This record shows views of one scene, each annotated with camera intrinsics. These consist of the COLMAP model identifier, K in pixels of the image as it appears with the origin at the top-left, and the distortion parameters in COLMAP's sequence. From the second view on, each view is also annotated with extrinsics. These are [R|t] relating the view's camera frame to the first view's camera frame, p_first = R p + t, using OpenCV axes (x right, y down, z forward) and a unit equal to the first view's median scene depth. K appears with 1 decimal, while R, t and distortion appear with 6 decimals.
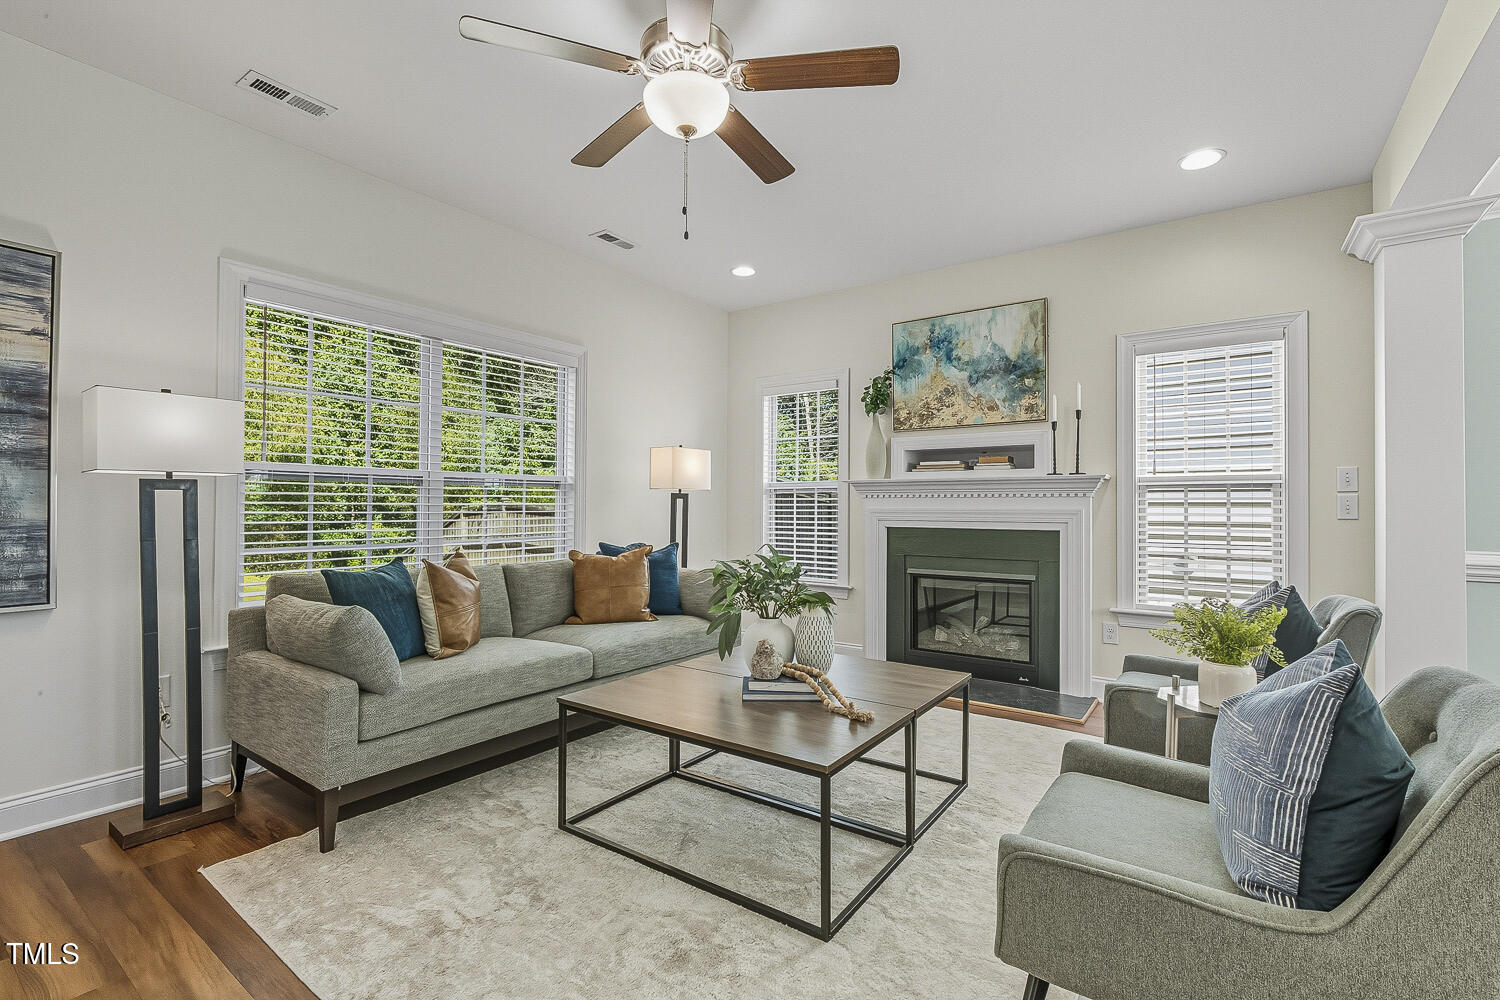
lens RADIAL K [[668.3, 0, 746.0], [0, 668.3, 495.9], [0, 0, 1]] dist [0.002250, -0.001109]
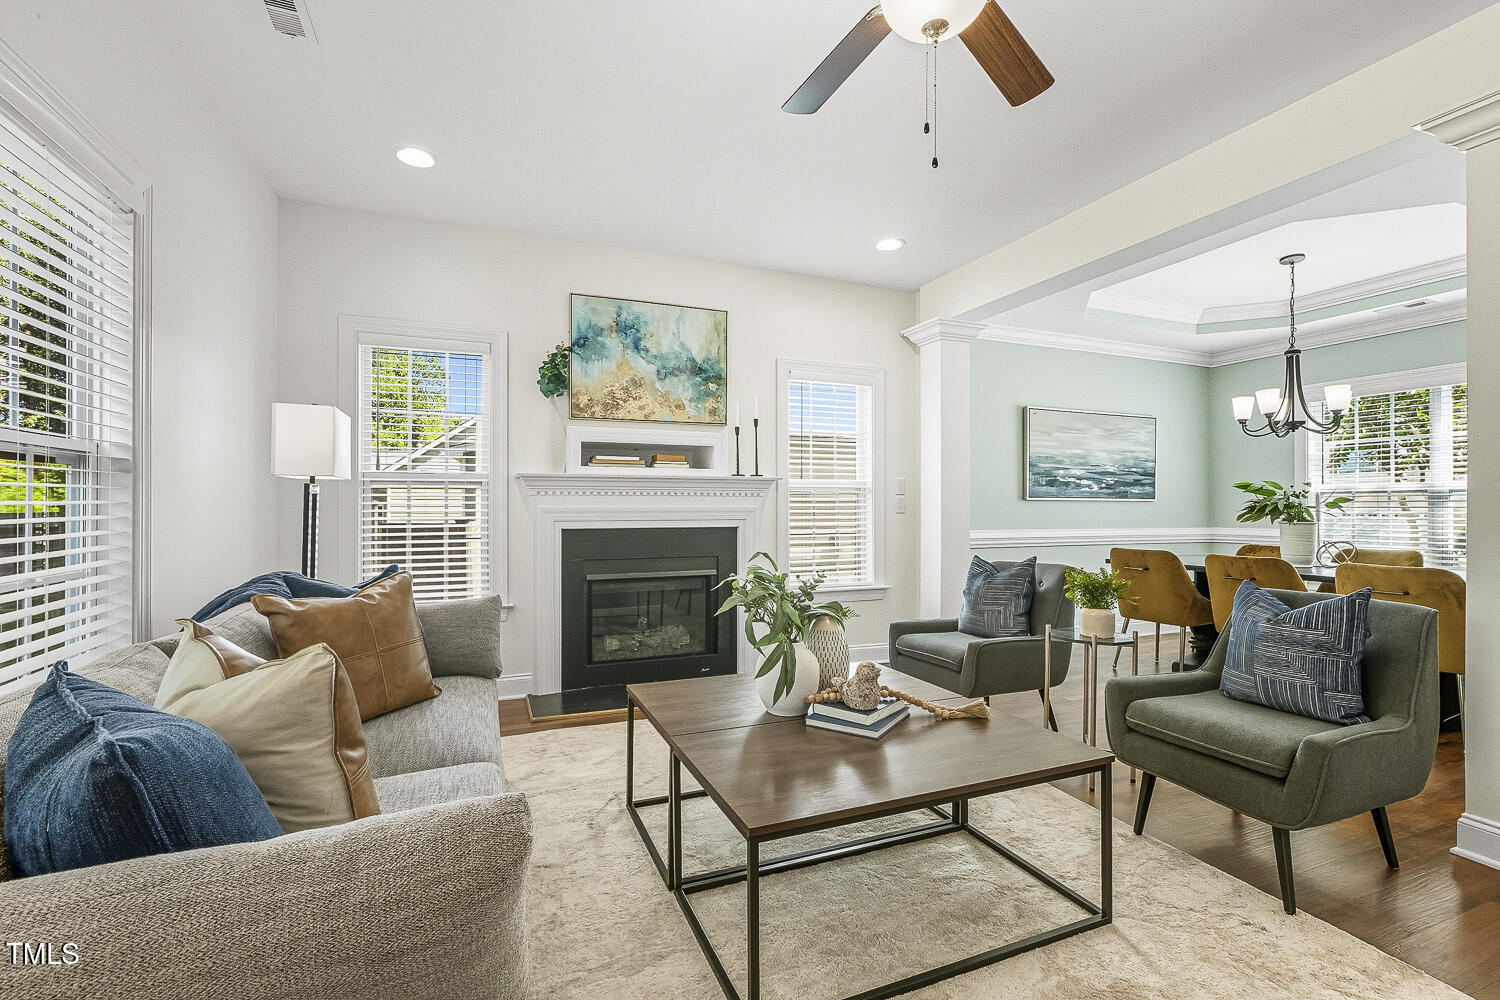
lens RADIAL K [[668.3, 0, 753.5], [0, 668.3, 503.1], [0, 0, 1]] dist [0.002250, -0.001109]
pose [[0.538908, 0.000865, 0.842364, -0.431625], [-0.010812, 0.999924, 0.005891, 0.006556], [-0.842295, -0.012282, 0.538877, 0.377387]]
